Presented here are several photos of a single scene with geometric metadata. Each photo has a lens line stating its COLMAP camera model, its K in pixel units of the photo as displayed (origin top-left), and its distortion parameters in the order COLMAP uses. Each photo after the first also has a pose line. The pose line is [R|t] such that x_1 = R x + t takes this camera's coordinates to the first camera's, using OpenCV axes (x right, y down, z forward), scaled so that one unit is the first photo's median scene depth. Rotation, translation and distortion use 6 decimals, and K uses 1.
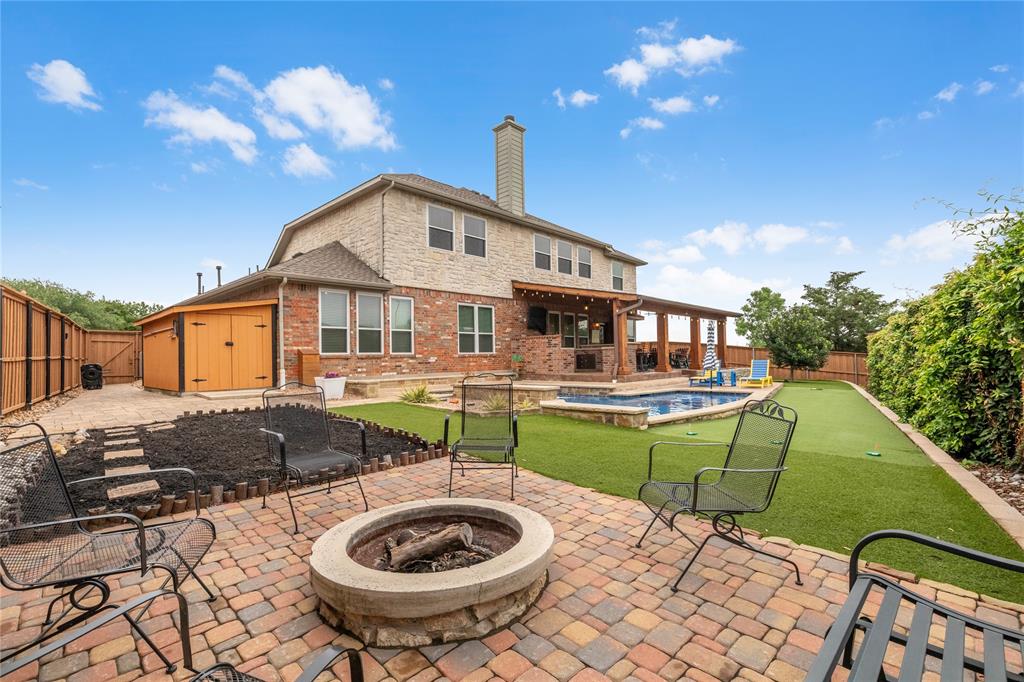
lens RADIAL K [[454.8, 0, 530.7], [0, 454.8, 354.3], [0, 0, 1]] dist [0.003918, 0.000791]
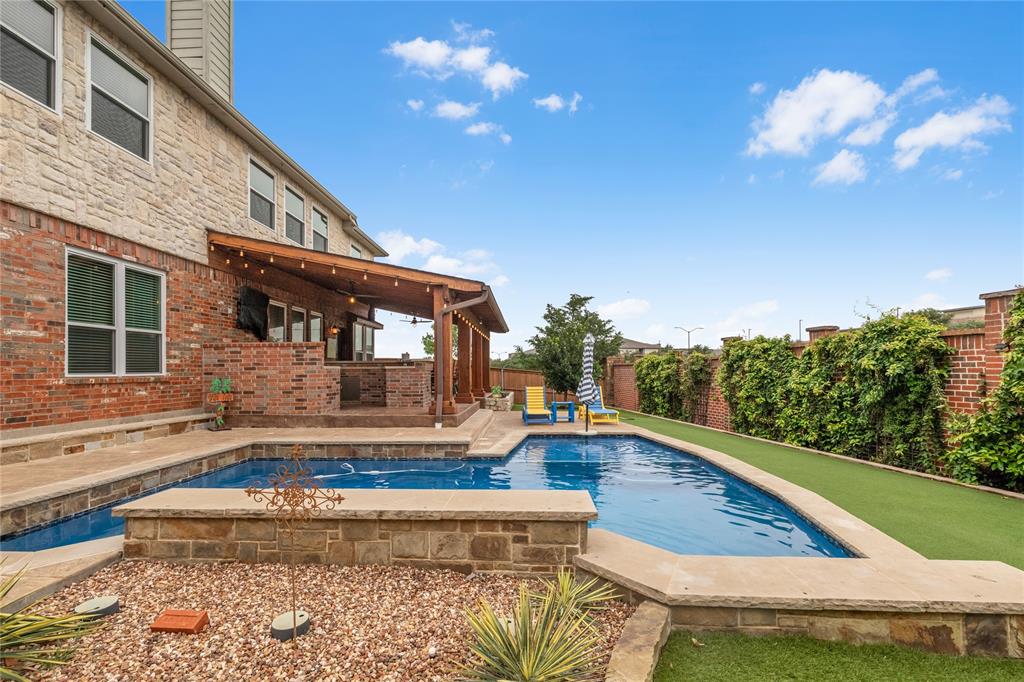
lens RADIAL K [[454.8, 0, 501.5], [0, 454.8, 366.0], [0, 0, 1]] dist [0.003918, 0.000791]
pose [[0.773832, 0.018085, 0.633132, -0.113452], [-0.011542, 0.999829, -0.014452, -0.008964], [-0.633285, 0.003876, 0.773909, 0.442688]]
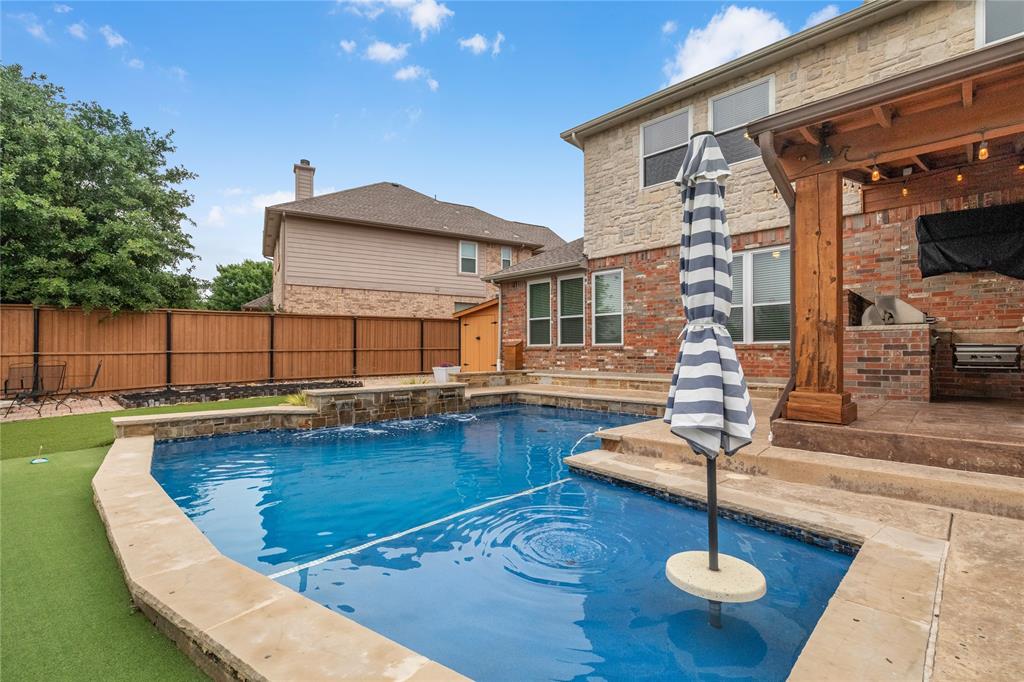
lens RADIAL K [[454.8, 0, 509.1], [0, 454.8, 347.9], [0, 0, 1]] dist [0.003918, 0.000791]
pose [[-0.035644, 0.006950, -0.999340, 0.425308], [0.006892, 0.999954, 0.006708, -0.002061], [0.999341, -0.006649, -0.035690, 0.744739]]
